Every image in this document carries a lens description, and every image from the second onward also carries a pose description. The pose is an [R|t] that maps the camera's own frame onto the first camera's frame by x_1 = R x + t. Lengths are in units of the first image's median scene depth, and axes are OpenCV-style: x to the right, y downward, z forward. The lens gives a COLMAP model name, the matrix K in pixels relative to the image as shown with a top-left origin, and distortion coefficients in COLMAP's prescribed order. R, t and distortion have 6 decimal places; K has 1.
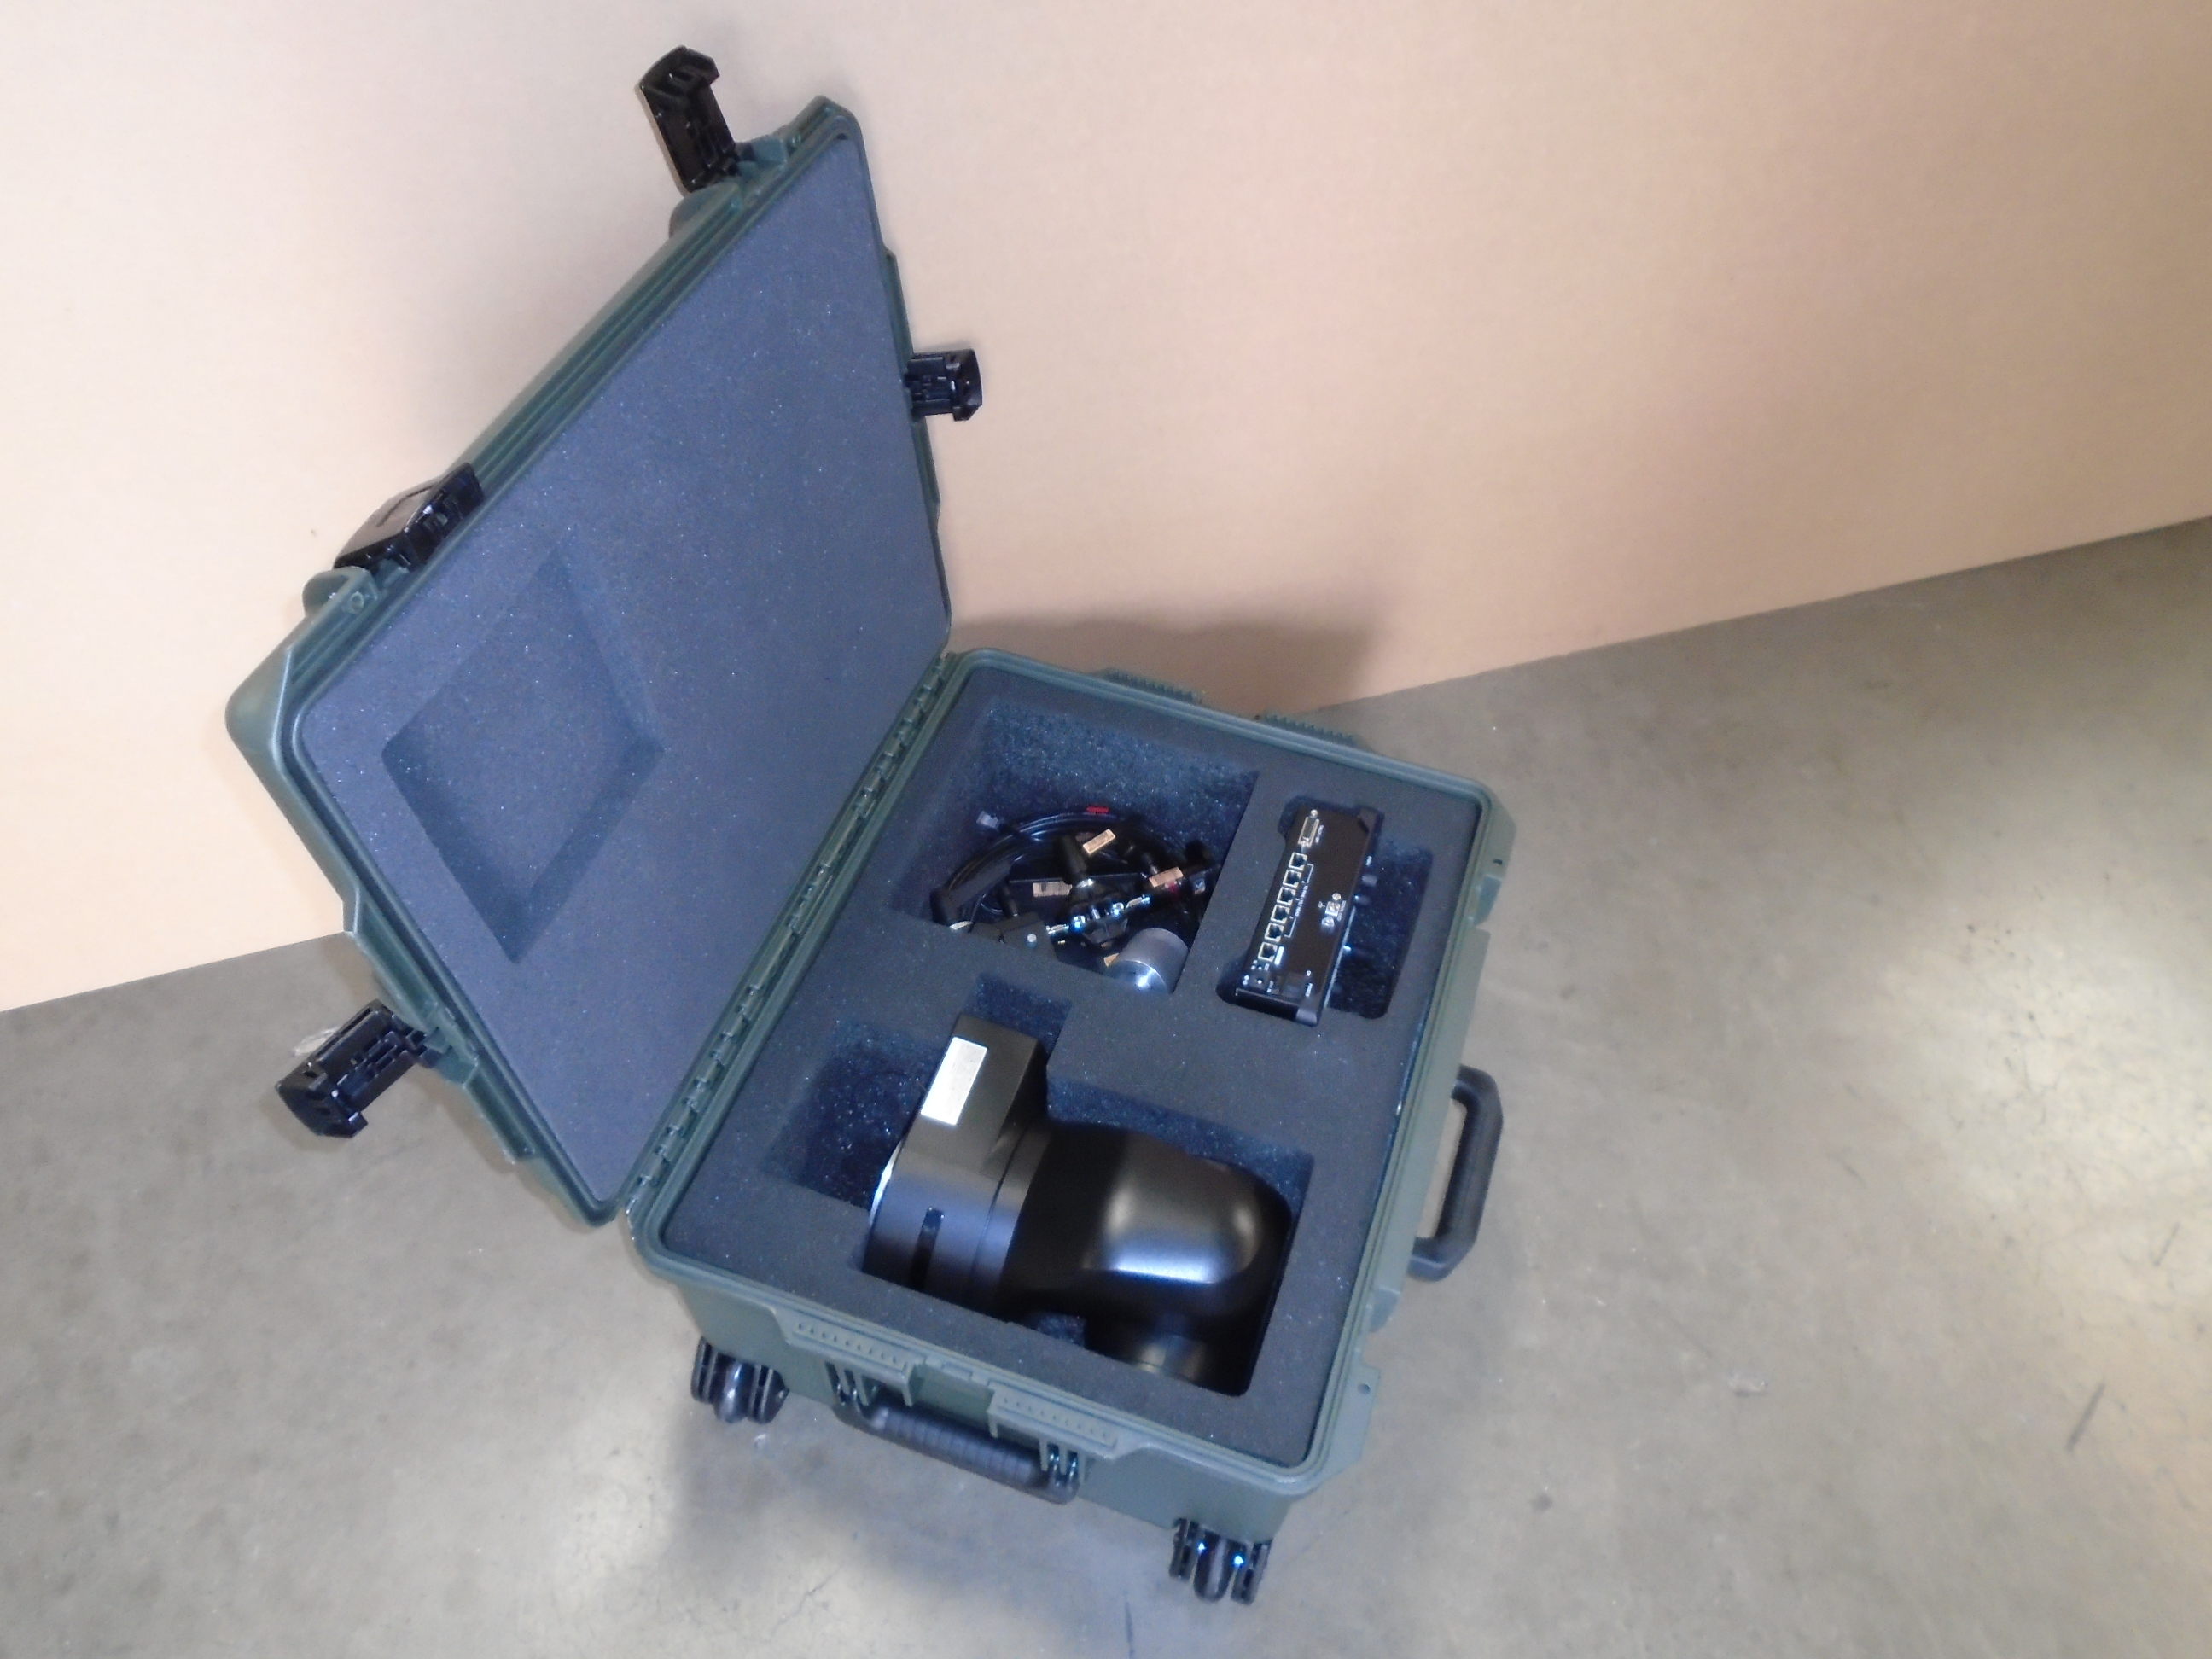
lens RADIAL K [[1712.3, 0, 1105.6], [0, 1712.3, 838.2], [0, 0, 1]] dist [-0.011763, 0.010272]
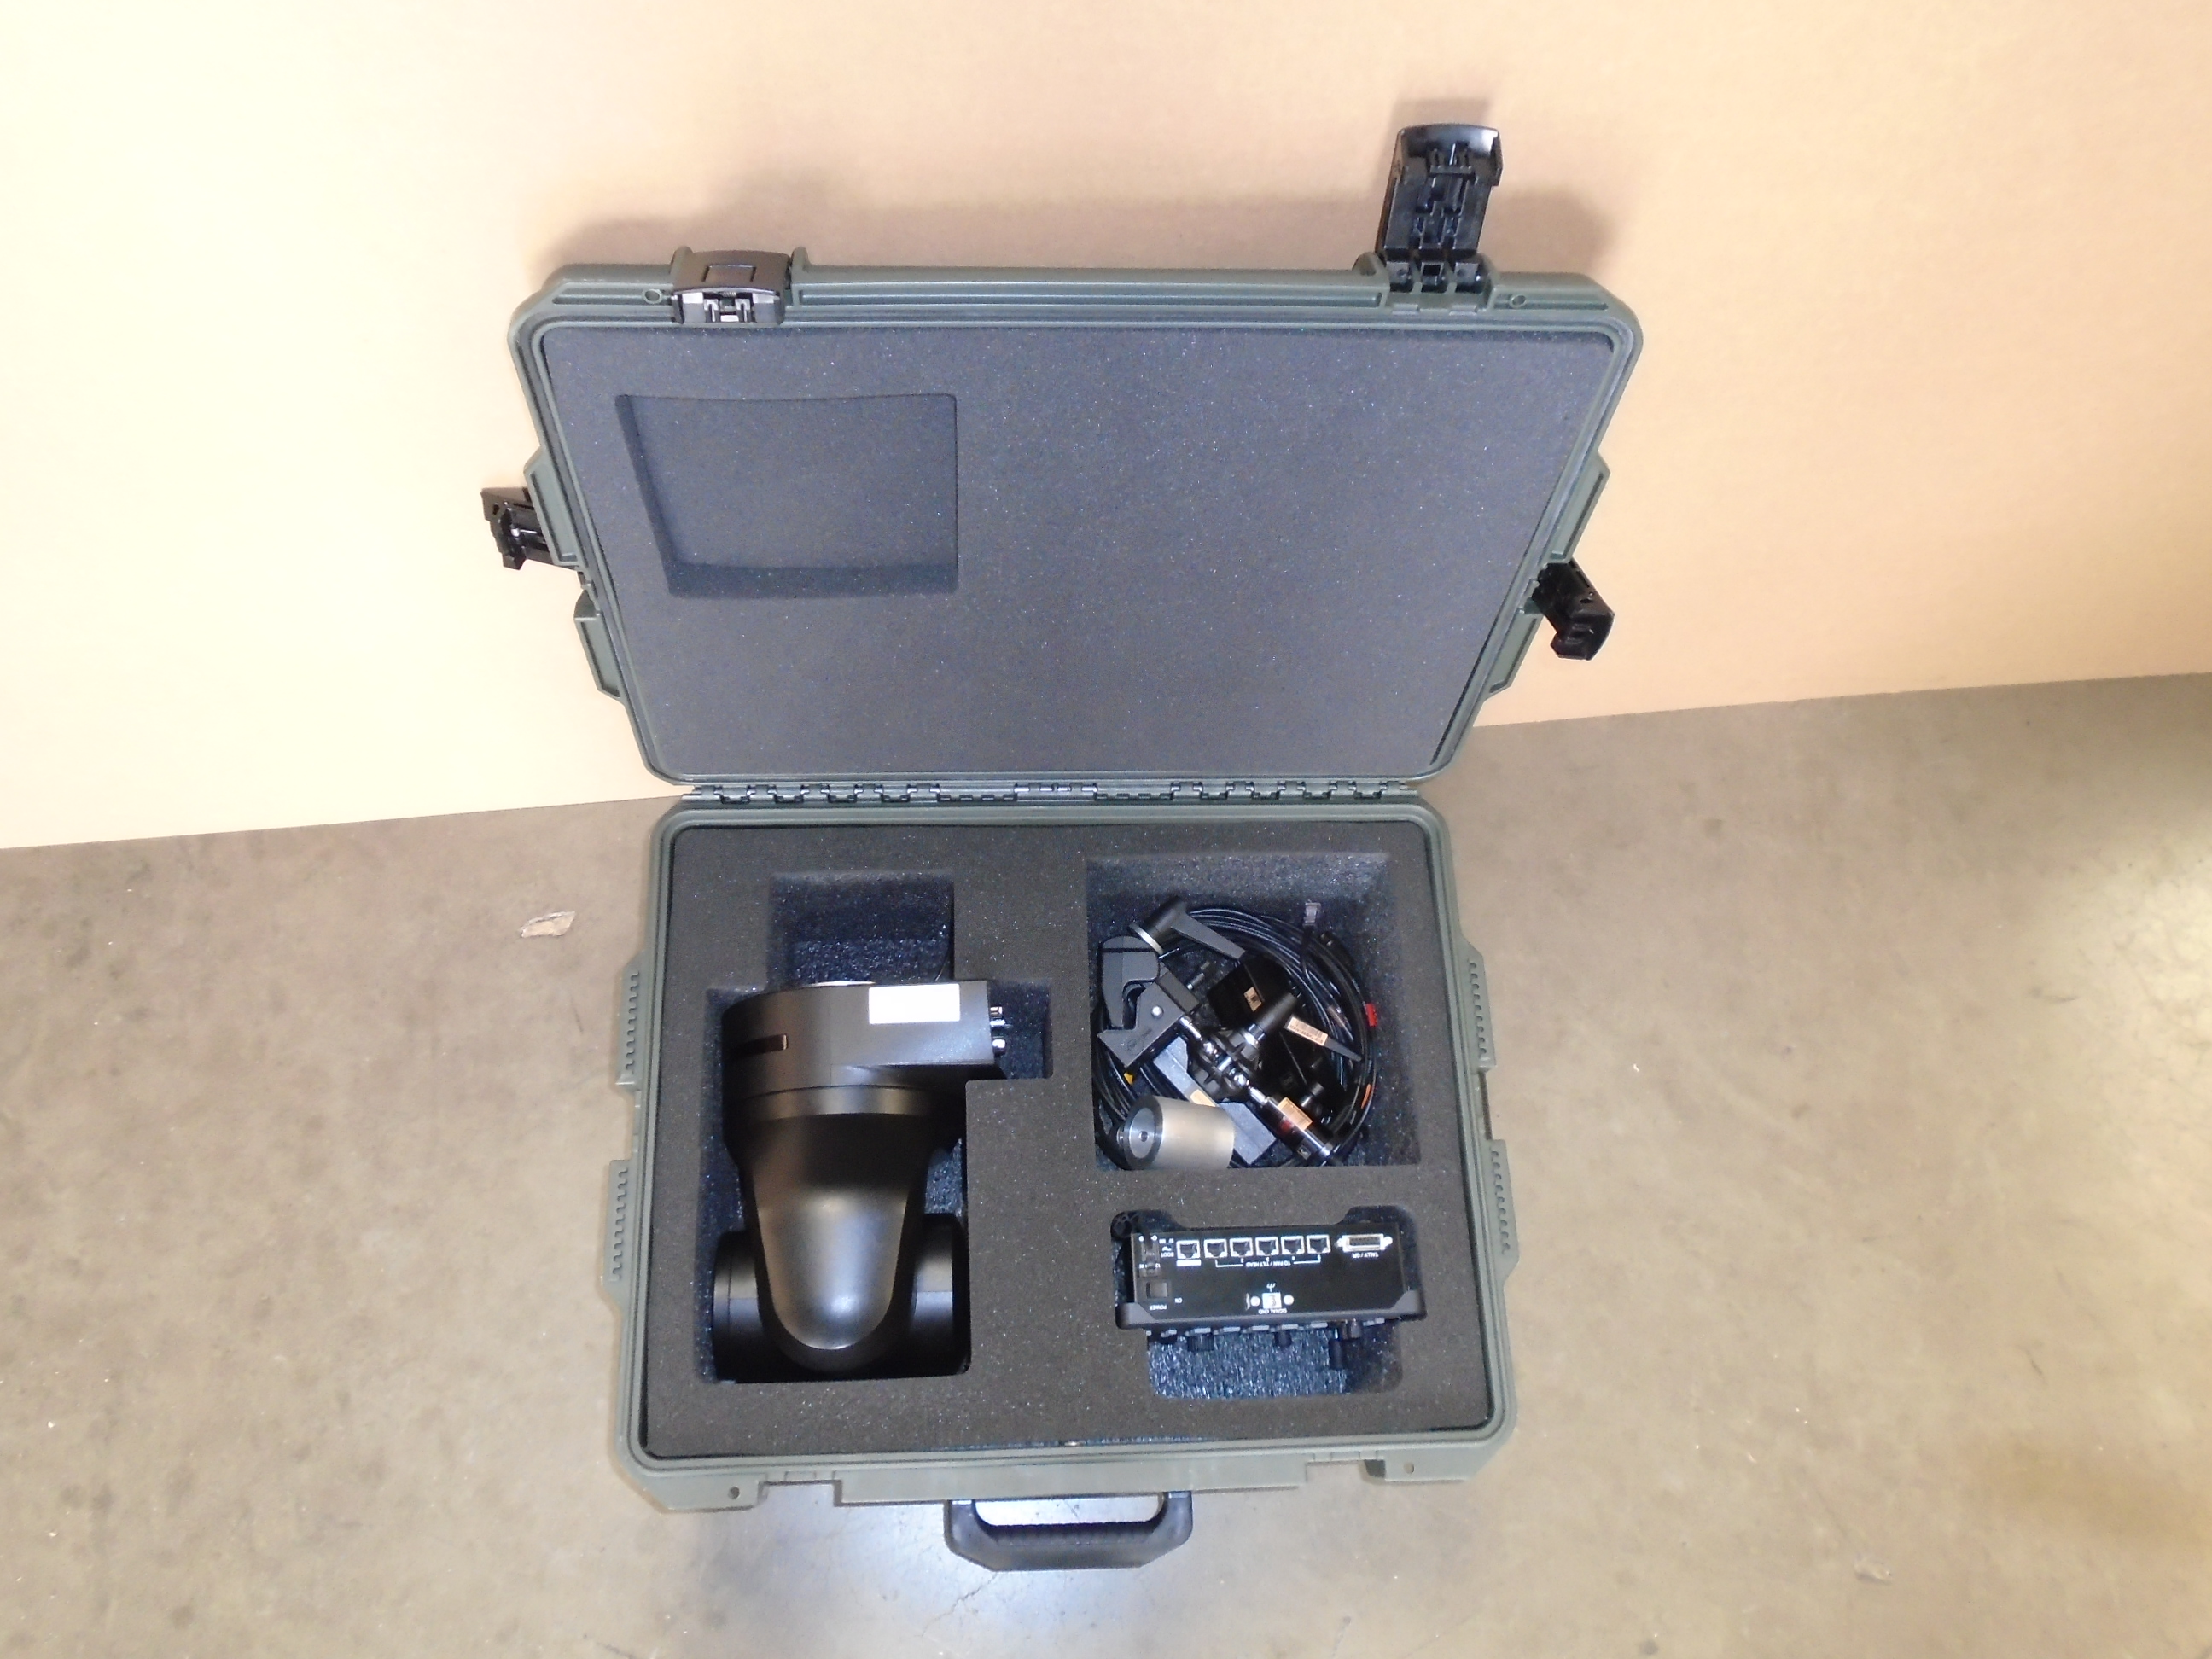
lens RADIAL K [[1712.3, 0, 1093.5], [0, 1712.3, 831.8], [0, 0, 1]] dist [-0.011763, 0.010272]
pose [[0.362148, 0.870302, -0.333801, 0.181456], [-0.765050, 0.482101, 0.426938, -0.382906], [0.532491, 0.100759, 0.840417, 0.167156]]
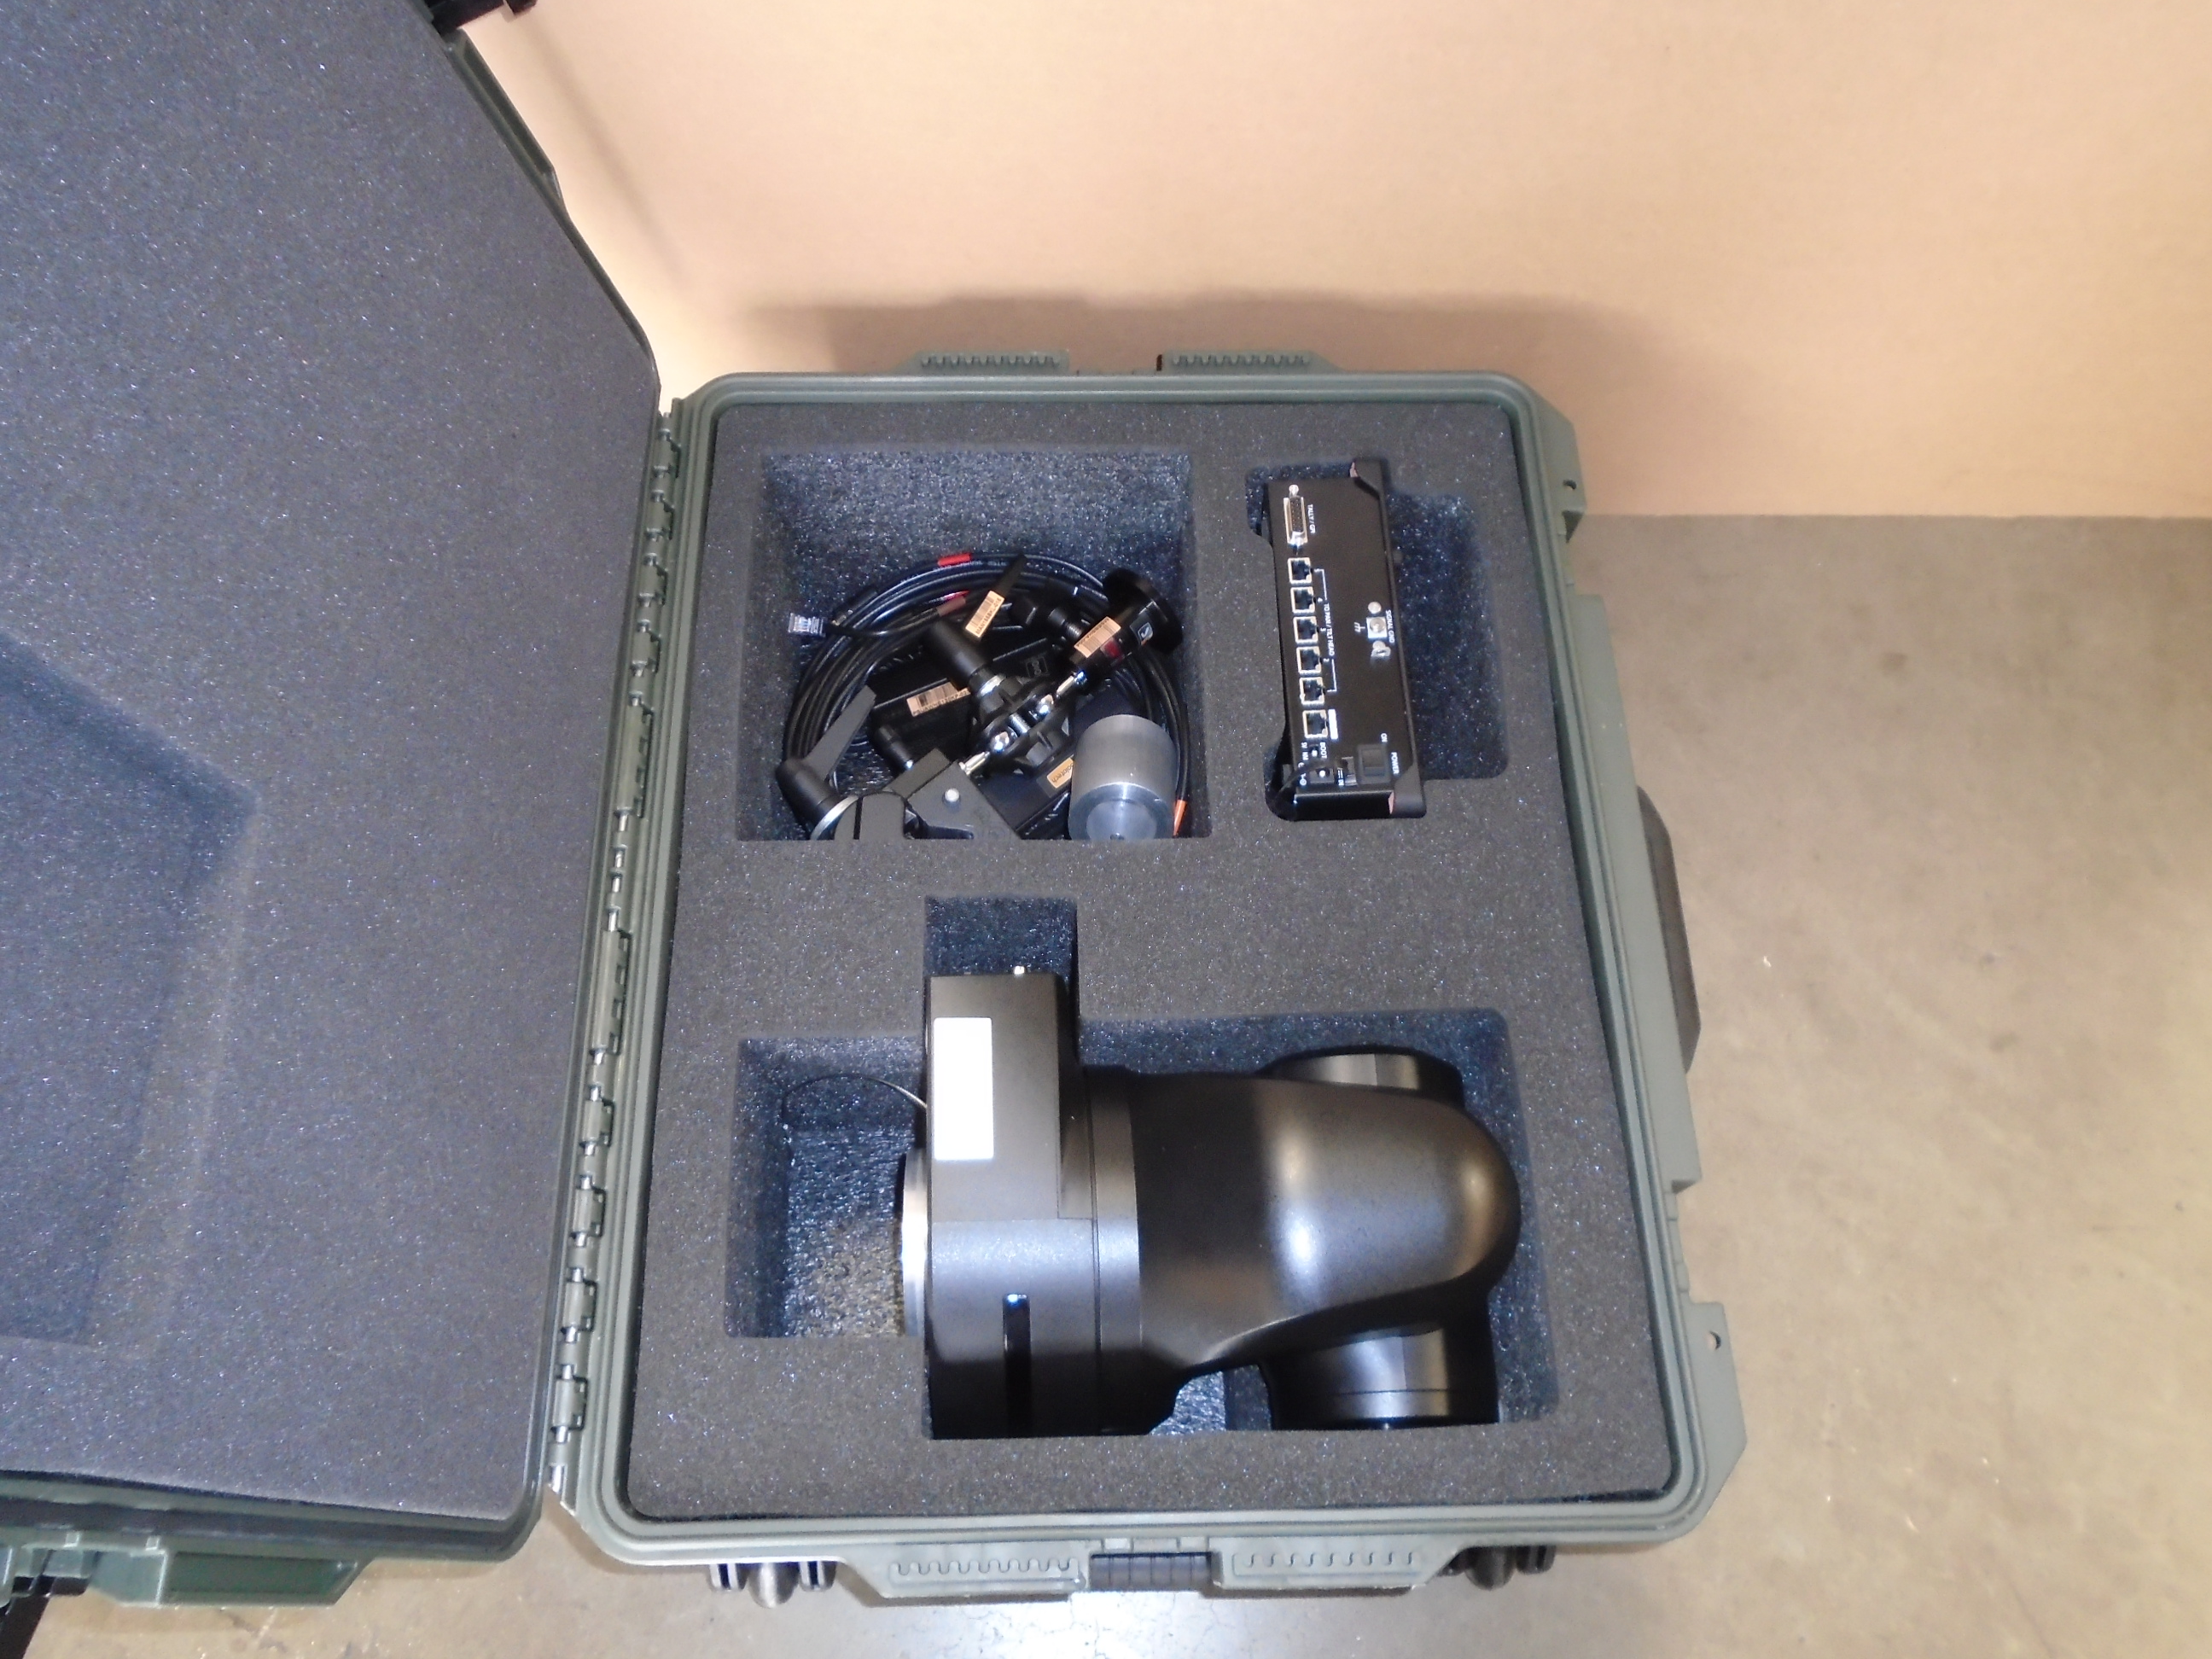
lens RADIAL K [[1712.3, 0, 1113.2], [0, 1712.3, 839.6], [0, 0, 1]] dist [-0.011763, 0.010272]
pose [[0.936772, -0.322378, 0.136128, -0.082869], [0.276308, 0.920111, 0.277578, -0.096703], [-0.214738, -0.222414, 0.951010, 0.353289]]
